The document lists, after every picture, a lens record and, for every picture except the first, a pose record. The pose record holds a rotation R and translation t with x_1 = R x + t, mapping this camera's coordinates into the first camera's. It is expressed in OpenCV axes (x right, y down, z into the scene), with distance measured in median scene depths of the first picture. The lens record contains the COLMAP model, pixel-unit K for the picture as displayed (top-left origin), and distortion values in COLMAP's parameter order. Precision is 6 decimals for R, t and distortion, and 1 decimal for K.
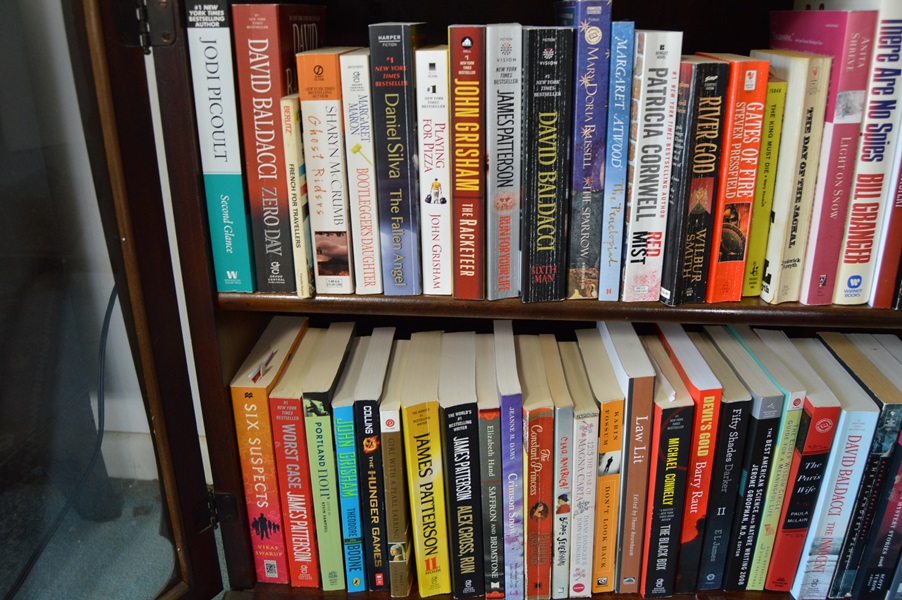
lens RADIAL K [[676.7, 0, 452.8], [0, 676.7, 295.1], [0, 0, 1]] dist [-0.104083, 0.037826]
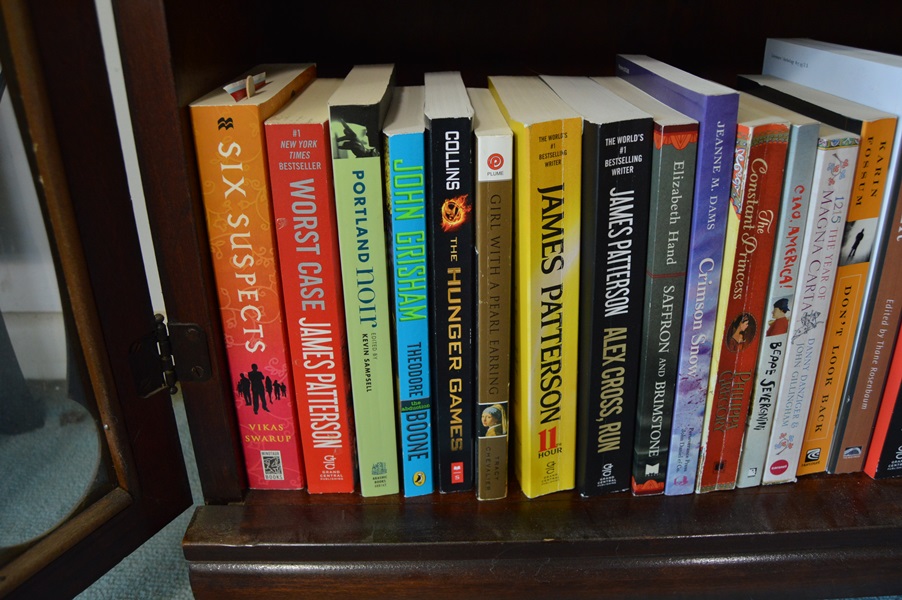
lens RADIAL K [[676.7, 0, 451.8], [0, 676.7, 293.8], [0, 0, 1]] dist [-0.104083, 0.037826]
pose [[0.998259, -0.034413, 0.047904, -0.150417], [0.031457, 0.997634, 0.061133, 0.249770], [-0.049894, -0.059520, 0.996979, 0.440980]]
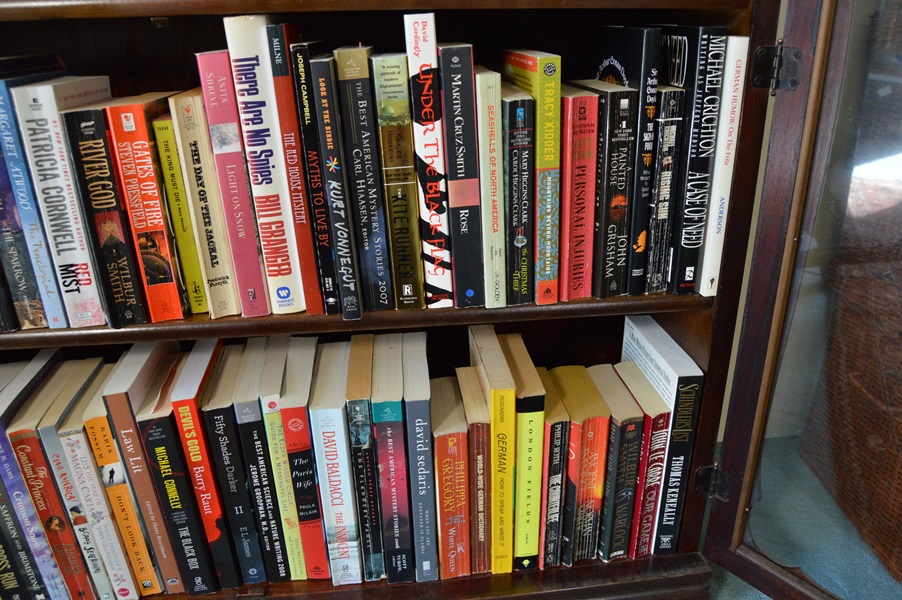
lens RADIAL K [[676.7, 0, 448.0], [0, 676.7, 295.9], [0, 0, 1]] dist [-0.104083, 0.037826]
pose [[0.986373, -0.077790, 0.144972, 0.636913], [0.079179, 0.996853, -0.003830, 0.009604], [-0.144217, 0.015256, 0.989428, -0.135032]]
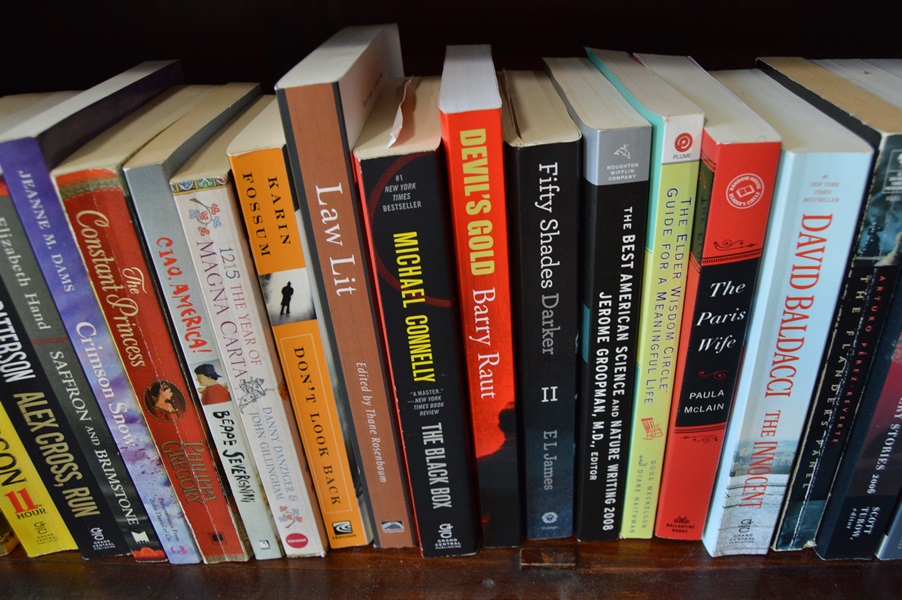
lens RADIAL K [[676.7, 0, 453.6], [0, 676.7, 295.3], [0, 0, 1]] dist [-0.104083, 0.037826]
pose [[0.999170, -0.039464, -0.010126, 0.355375], [0.040425, 0.991228, 0.125827, 0.193909], [0.005071, -0.126132, 0.992000, 0.523409]]
